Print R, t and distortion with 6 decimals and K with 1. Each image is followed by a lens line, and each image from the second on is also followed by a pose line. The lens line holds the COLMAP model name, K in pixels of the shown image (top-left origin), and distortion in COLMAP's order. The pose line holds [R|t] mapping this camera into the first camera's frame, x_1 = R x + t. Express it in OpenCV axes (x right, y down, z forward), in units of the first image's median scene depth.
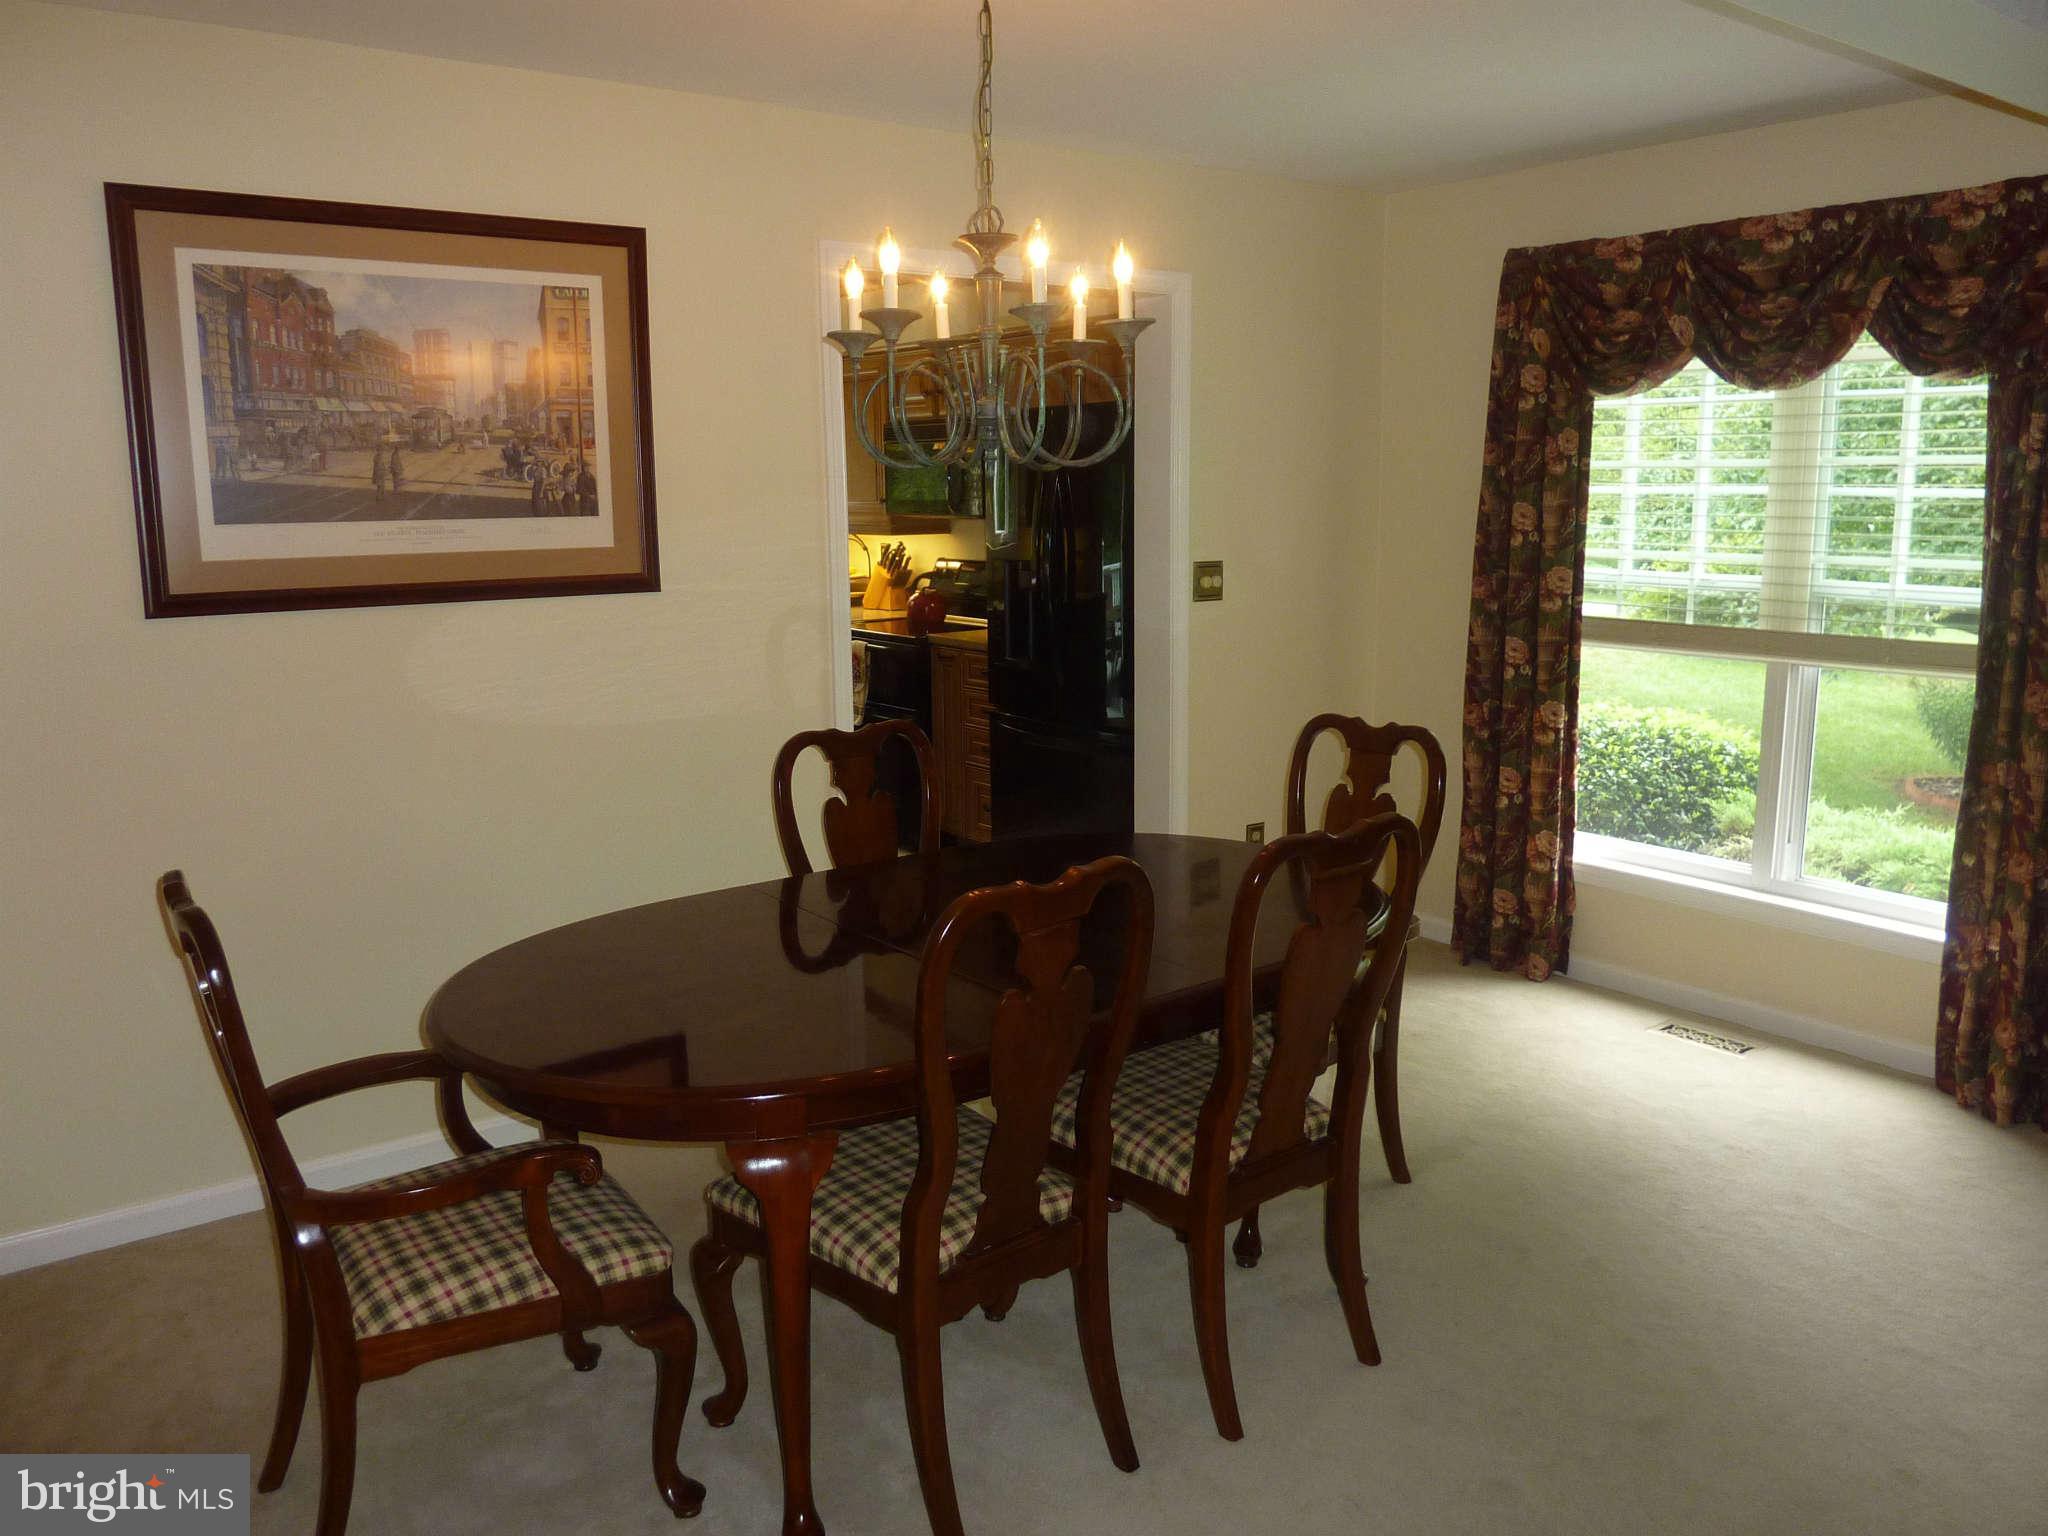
lens RADIAL K [[1545.7, 0, 1026.9], [0, 1545.7, 762.4], [0, 0, 1]] dist [-0.029566, -0.008960]
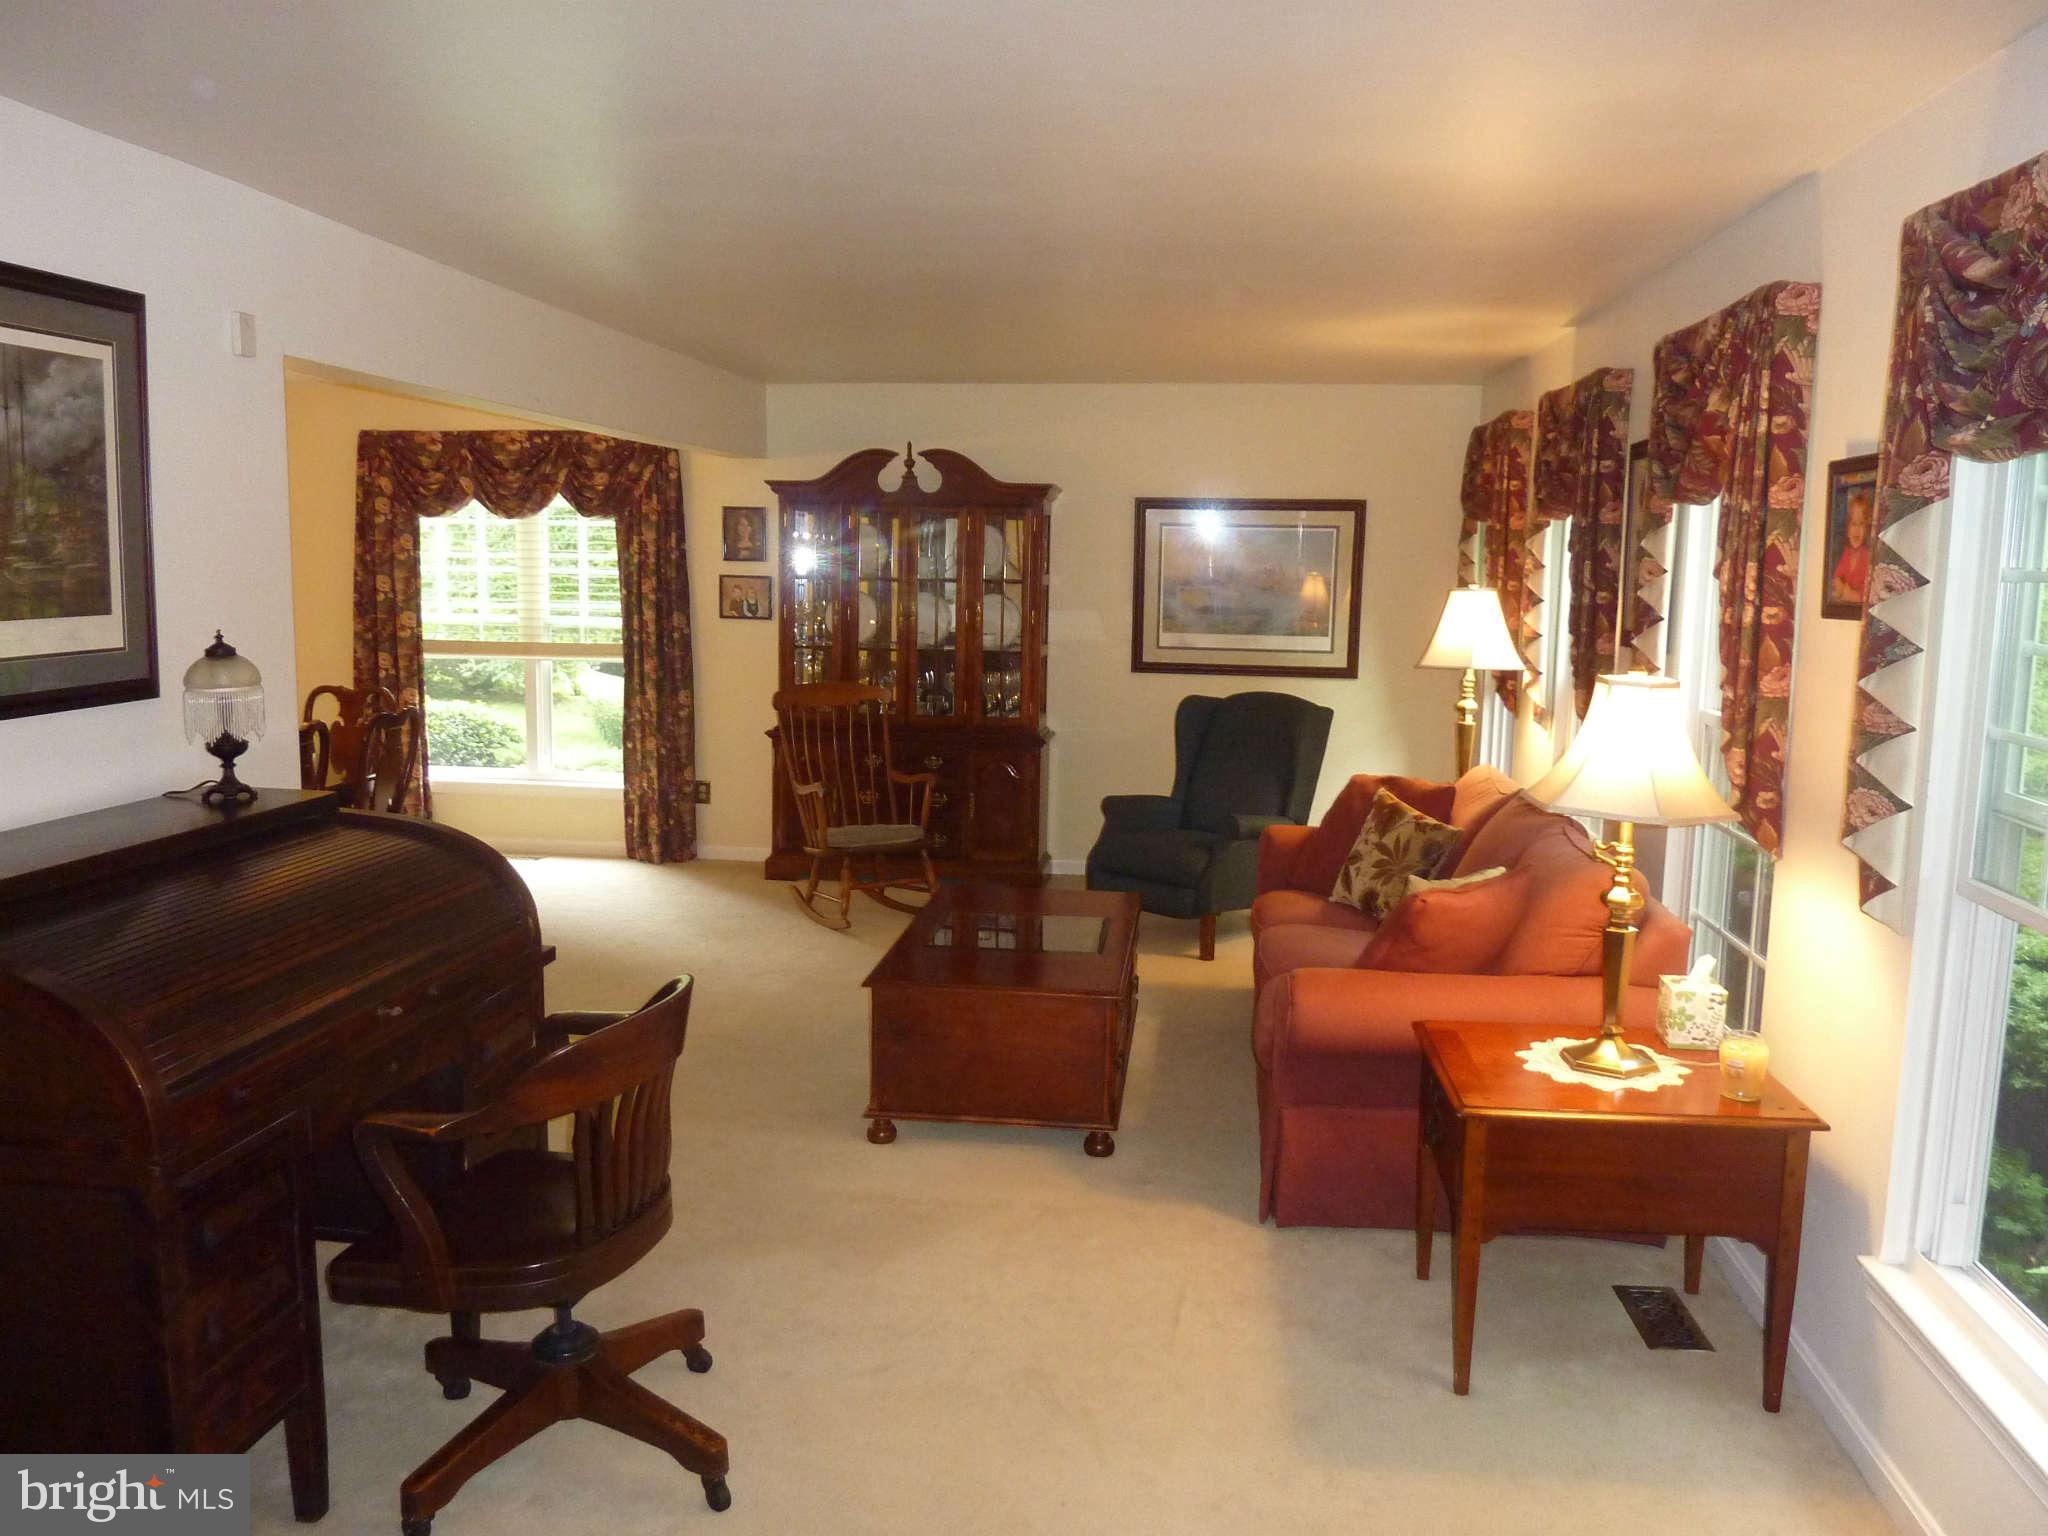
lens RADIAL K [[1545.7, 0, 1026.9], [0, 1545.7, 762.4], [0, 0, 1]] dist [-0.029566, -0.008960]
pose [[0.691344, -0.076114, 0.718506, -0.463054], [0.106601, 0.994298, 0.002759, 0.120956], [-0.714619, 0.074686, 0.695515, -0.753878]]
